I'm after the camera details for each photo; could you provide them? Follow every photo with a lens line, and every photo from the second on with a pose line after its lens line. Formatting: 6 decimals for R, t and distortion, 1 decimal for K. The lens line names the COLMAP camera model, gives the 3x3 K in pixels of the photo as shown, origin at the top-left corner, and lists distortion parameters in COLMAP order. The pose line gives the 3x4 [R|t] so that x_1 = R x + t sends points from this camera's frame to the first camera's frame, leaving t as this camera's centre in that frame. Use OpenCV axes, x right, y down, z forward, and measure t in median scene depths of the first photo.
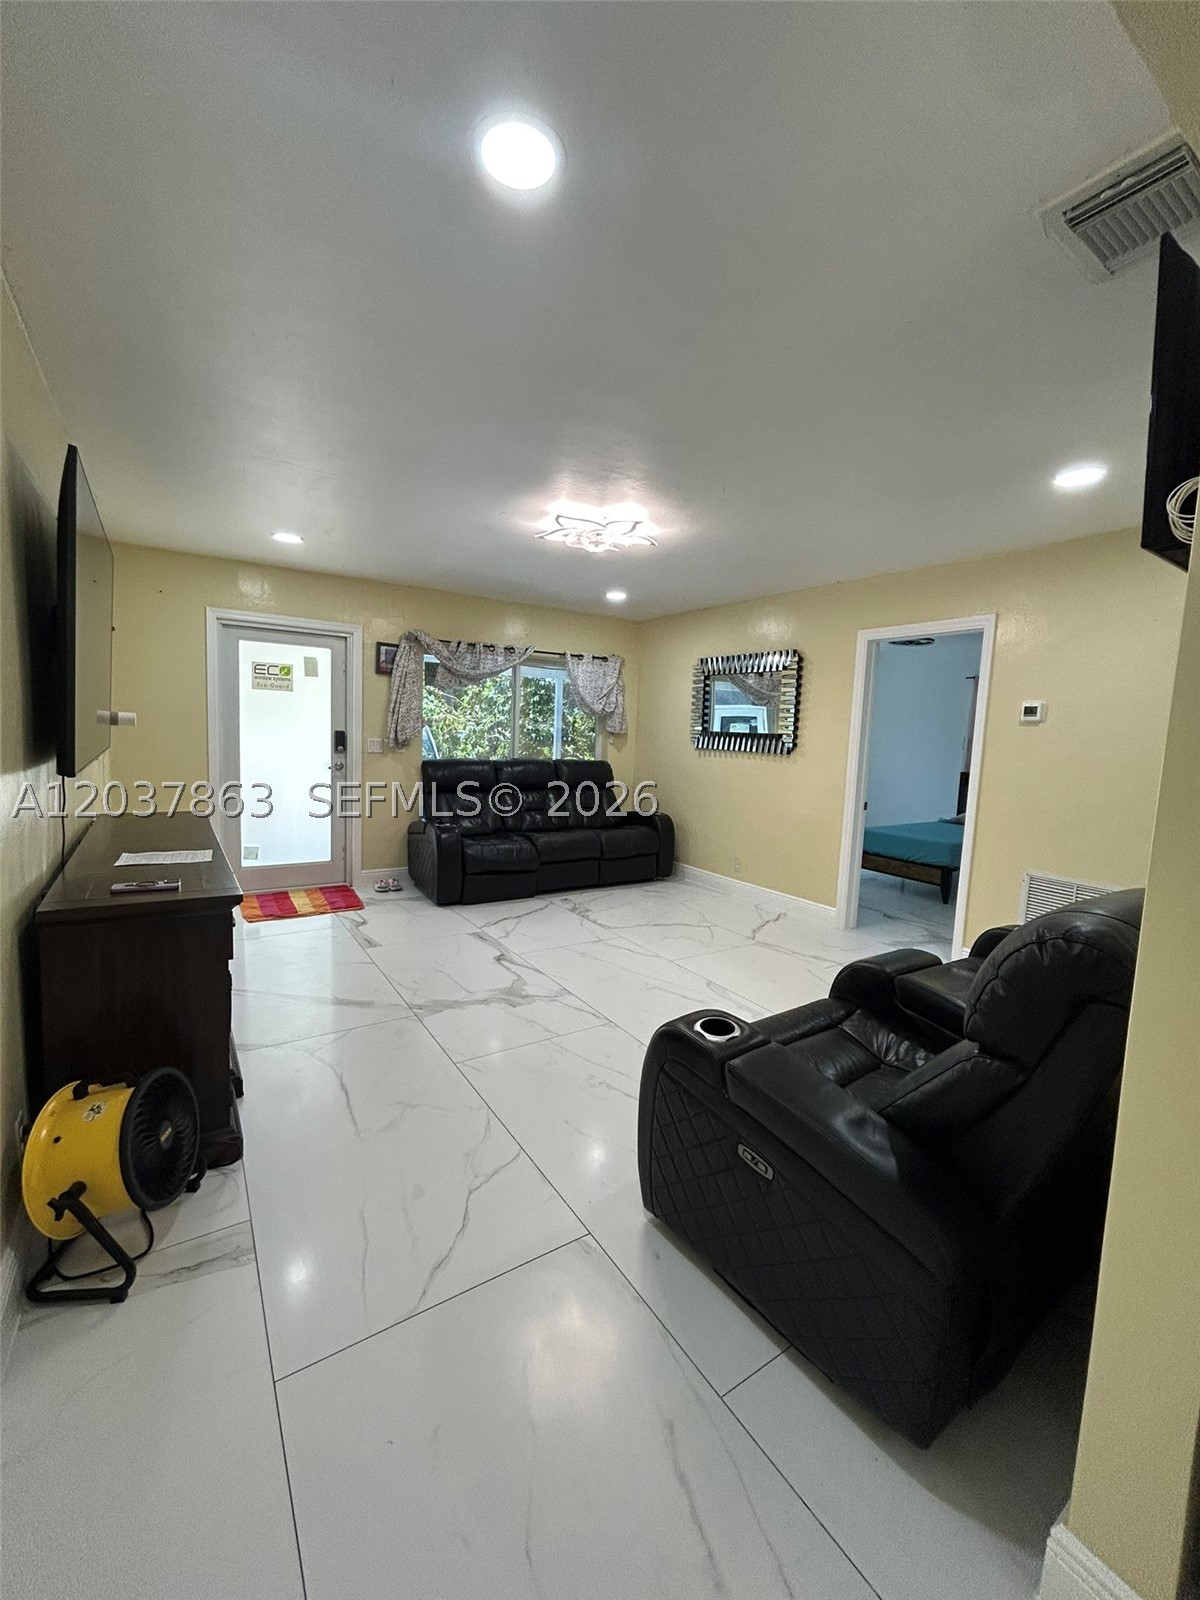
lens RADIAL K [[645.8, 0, 600.0], [0, 645.8, 800.0], [0, 0, 1]] dist [0.001402, -0.000696]
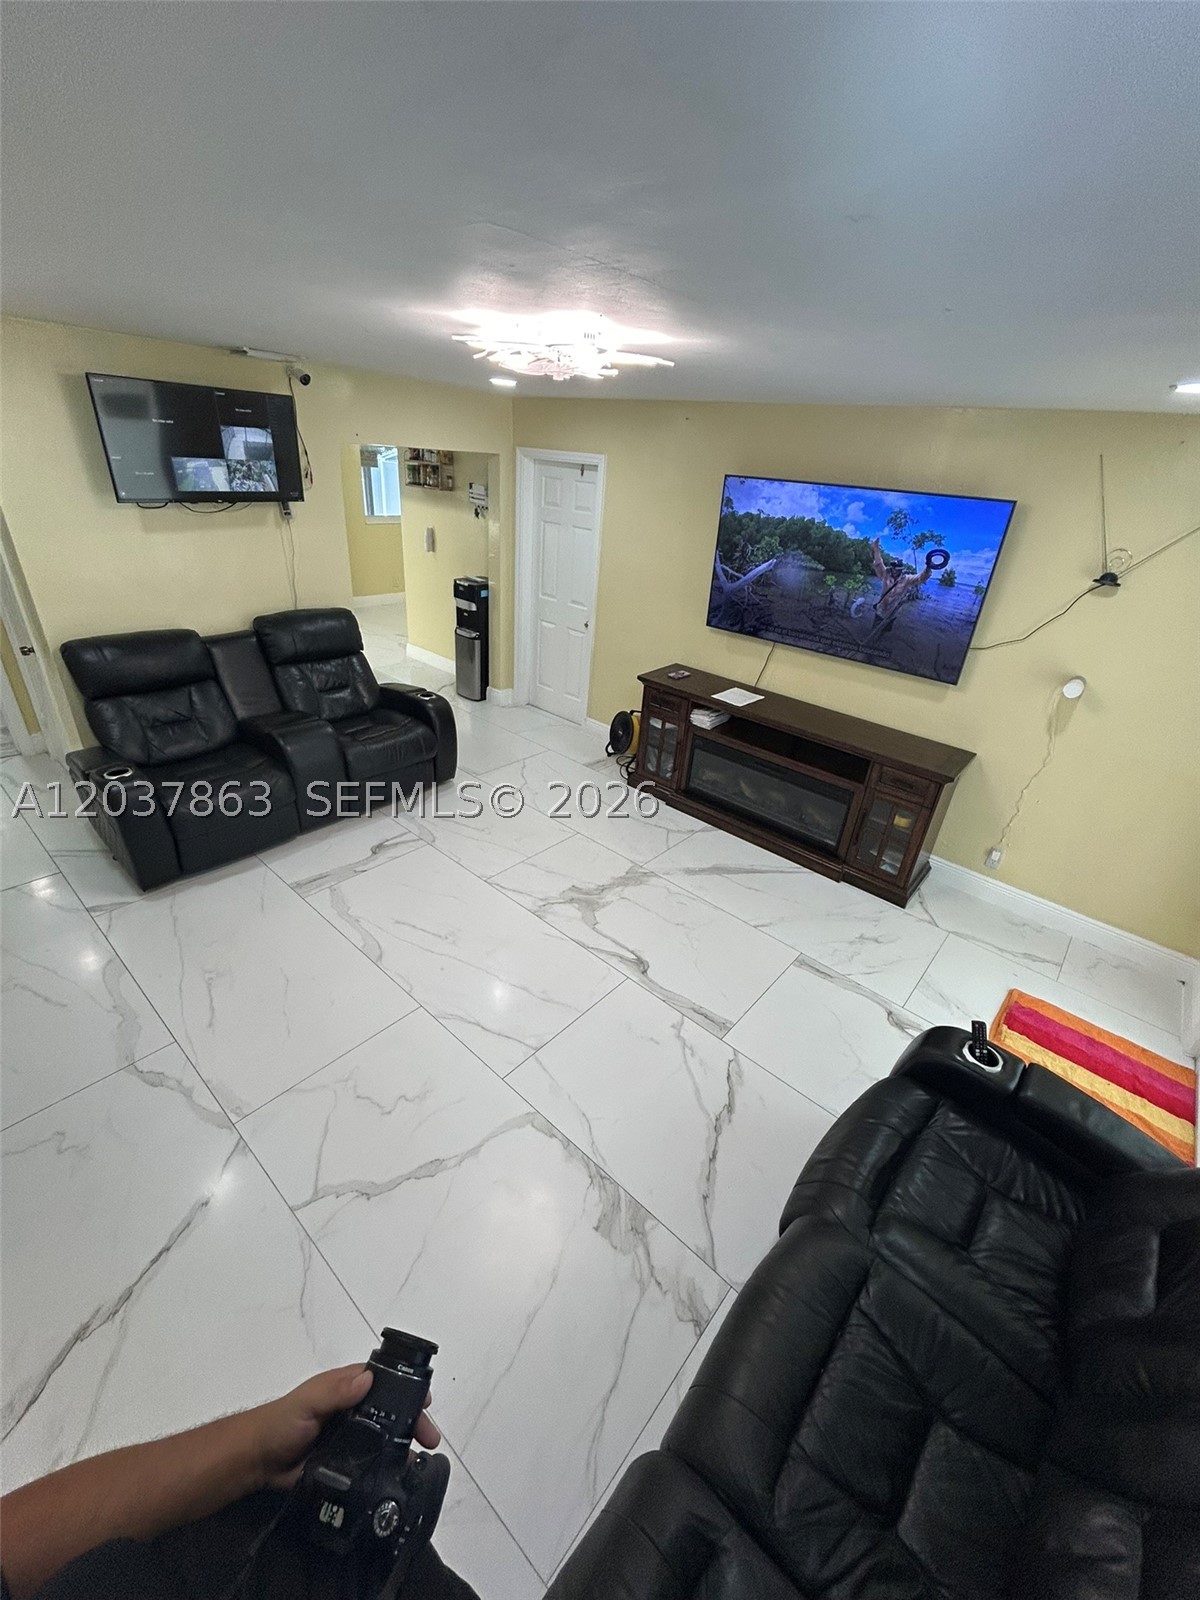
lens RADIAL K [[645.8, 0, 600.0], [0, 645.8, 800.0], [0, 0, 1]] dist [0.001402, -0.000696]
pose [[-0.955845, 0.028220, -0.292512, 0.111650], [-0.143153, 0.824581, 0.547333, -0.321402], [0.256645, 0.565039, -0.784132, 1.337172]]
